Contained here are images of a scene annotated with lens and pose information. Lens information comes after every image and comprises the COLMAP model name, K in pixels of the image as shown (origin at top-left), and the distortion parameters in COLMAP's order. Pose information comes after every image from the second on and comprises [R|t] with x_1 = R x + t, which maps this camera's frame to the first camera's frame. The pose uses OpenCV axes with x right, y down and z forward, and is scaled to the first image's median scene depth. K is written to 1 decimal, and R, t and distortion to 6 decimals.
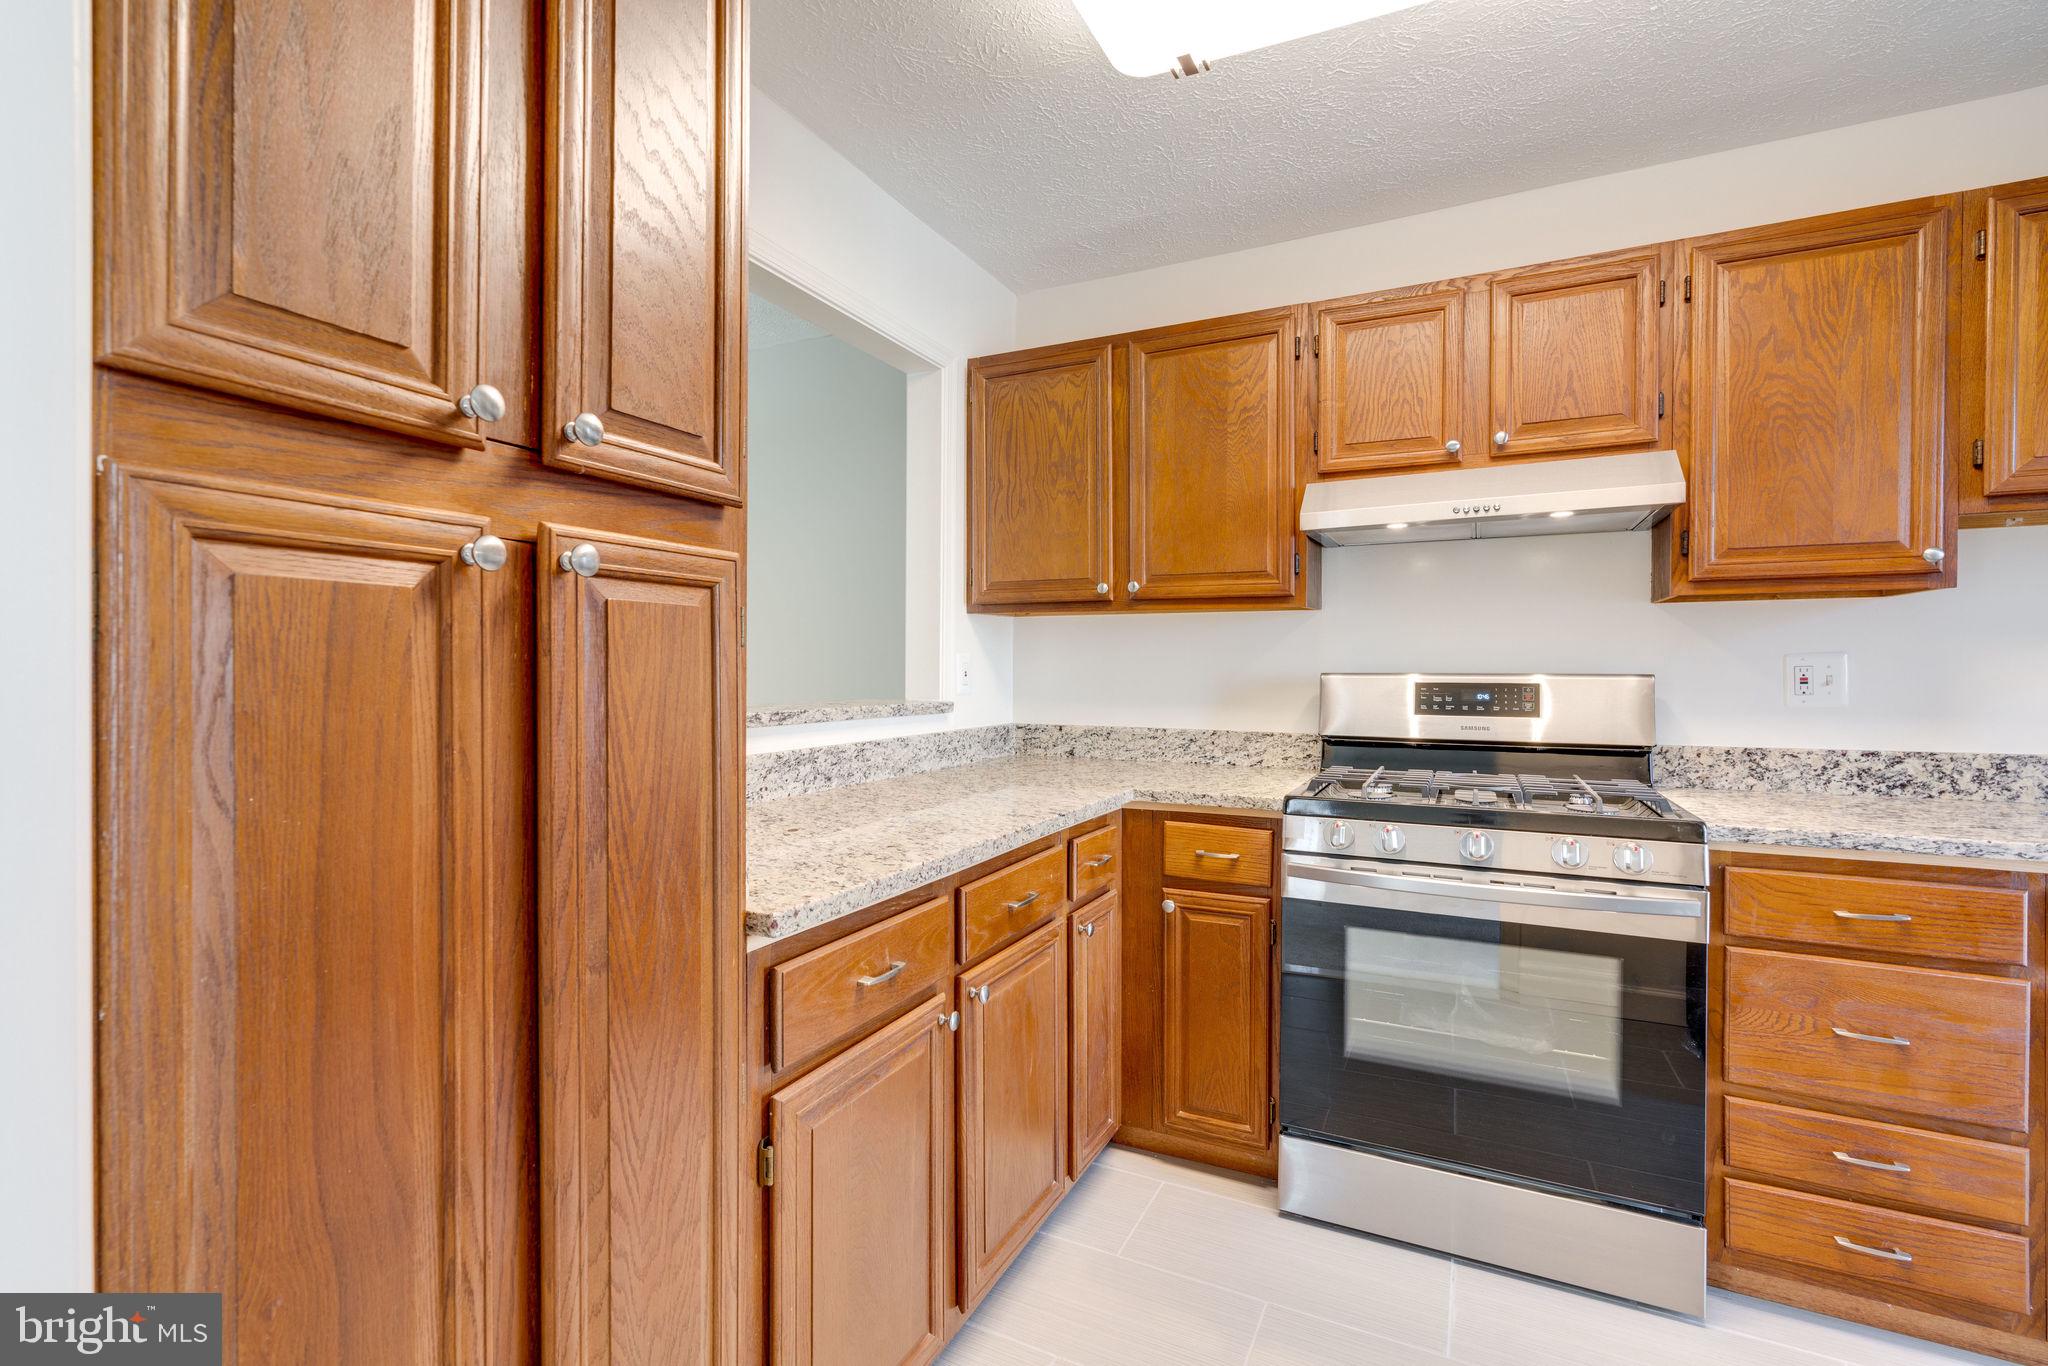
lens RADIAL K [[919.5, 0, 1009.6], [0, 919.5, 679.1], [0, 0, 1]] dist [-0.011742, 0.001231]
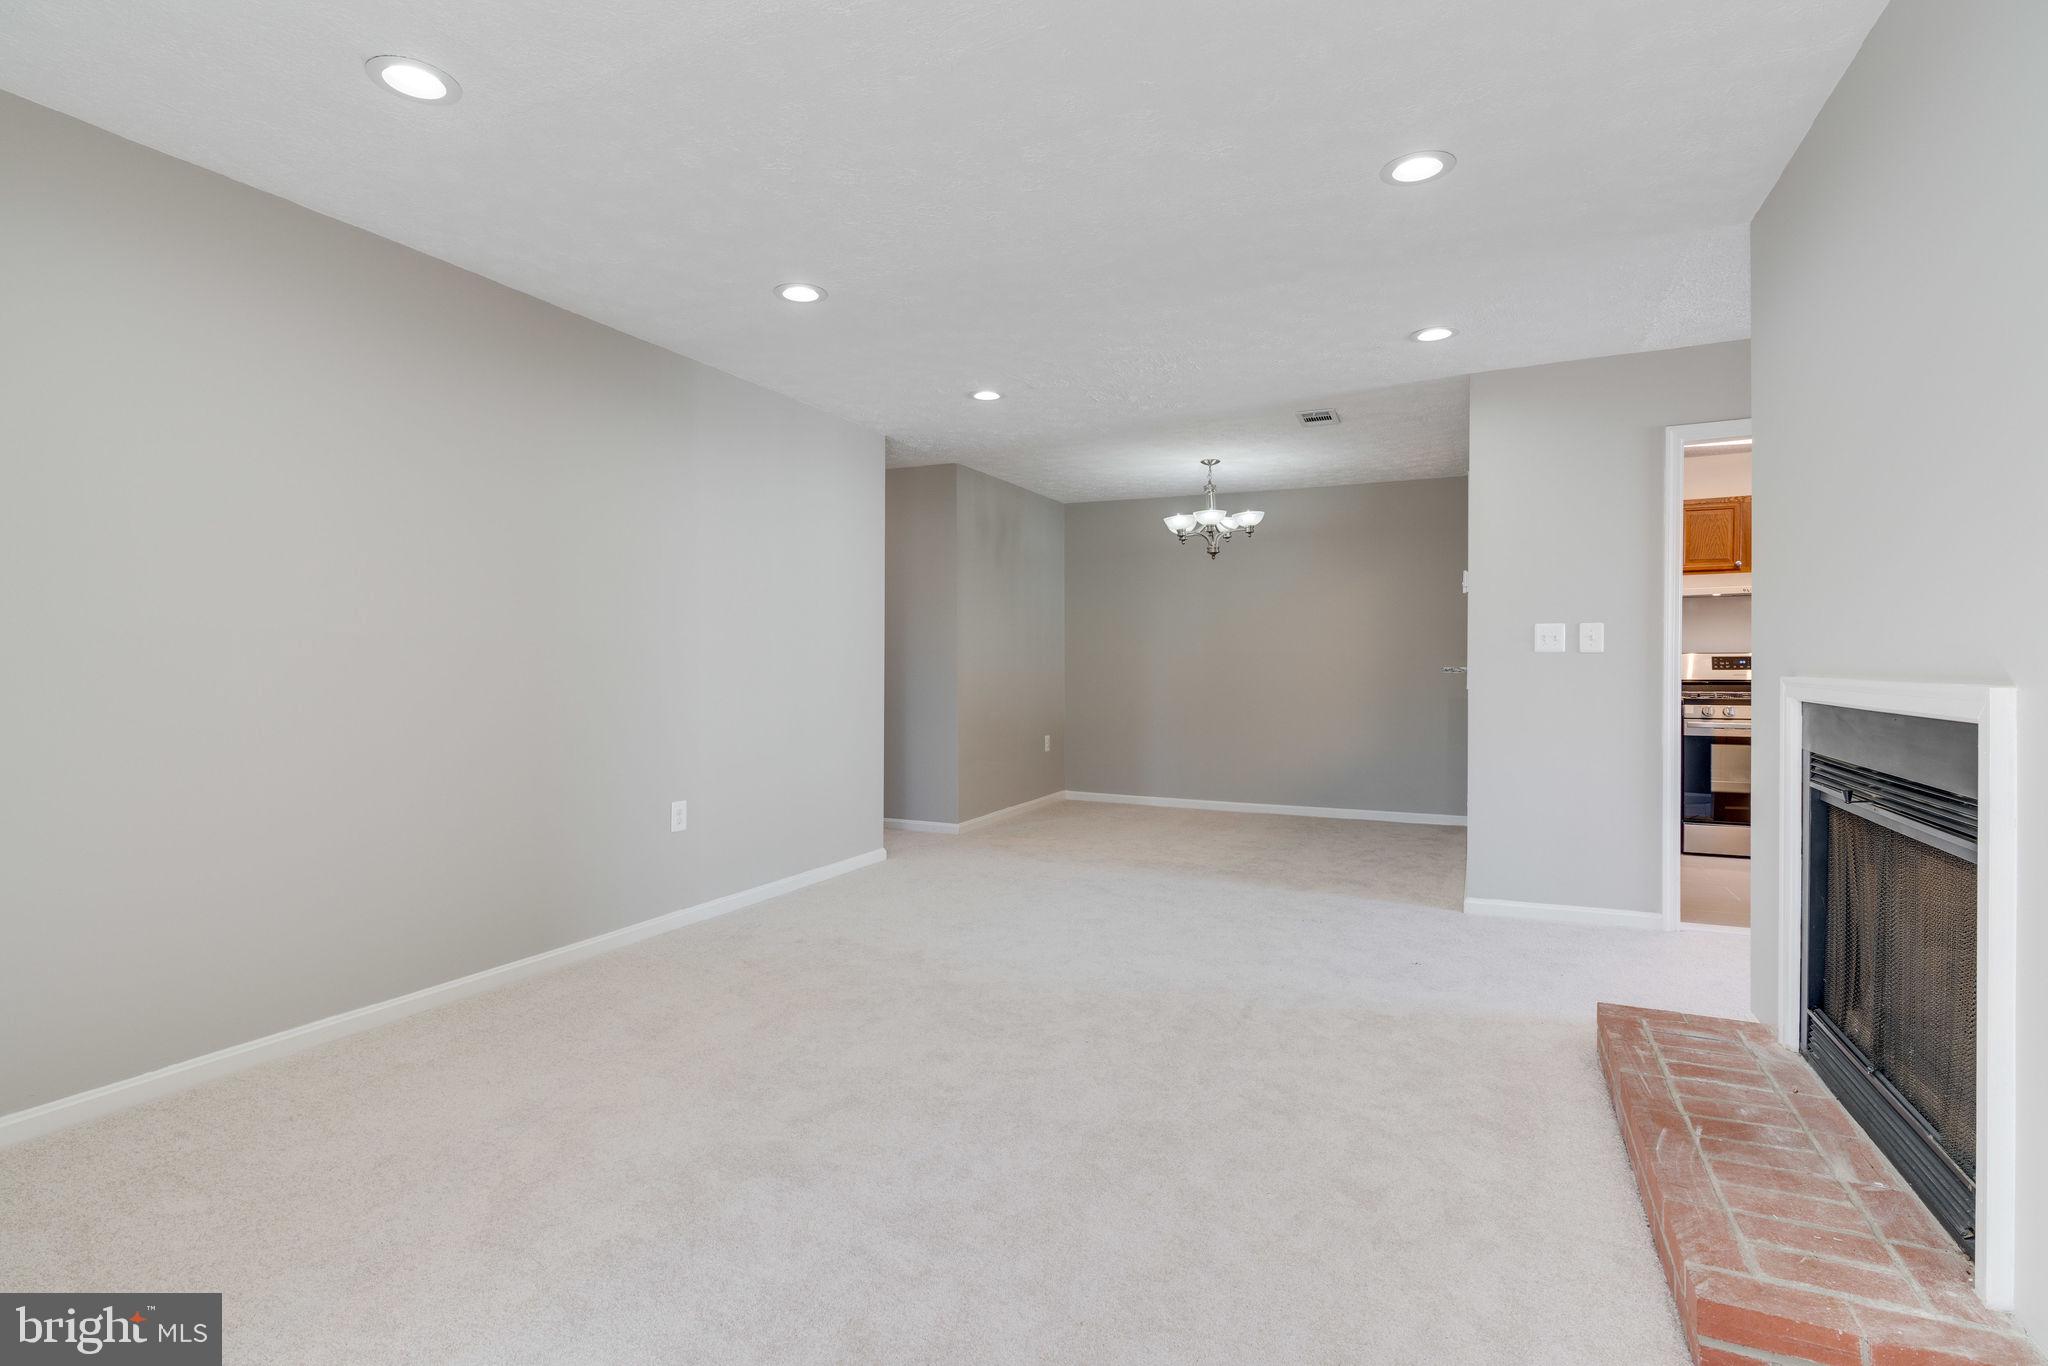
lens RADIAL K [[989.0, 0, 1012.2], [0, 989.0, 686.6], [0, 0, 1]] dist [-0.010387, 0.003771]
pose [[0.999658, -0.007054, 0.025187, -1.666128], [0.006778, 0.999916, 0.011014, 0.048606], [-0.025263, -0.010839, 0.999622, -1.757031]]
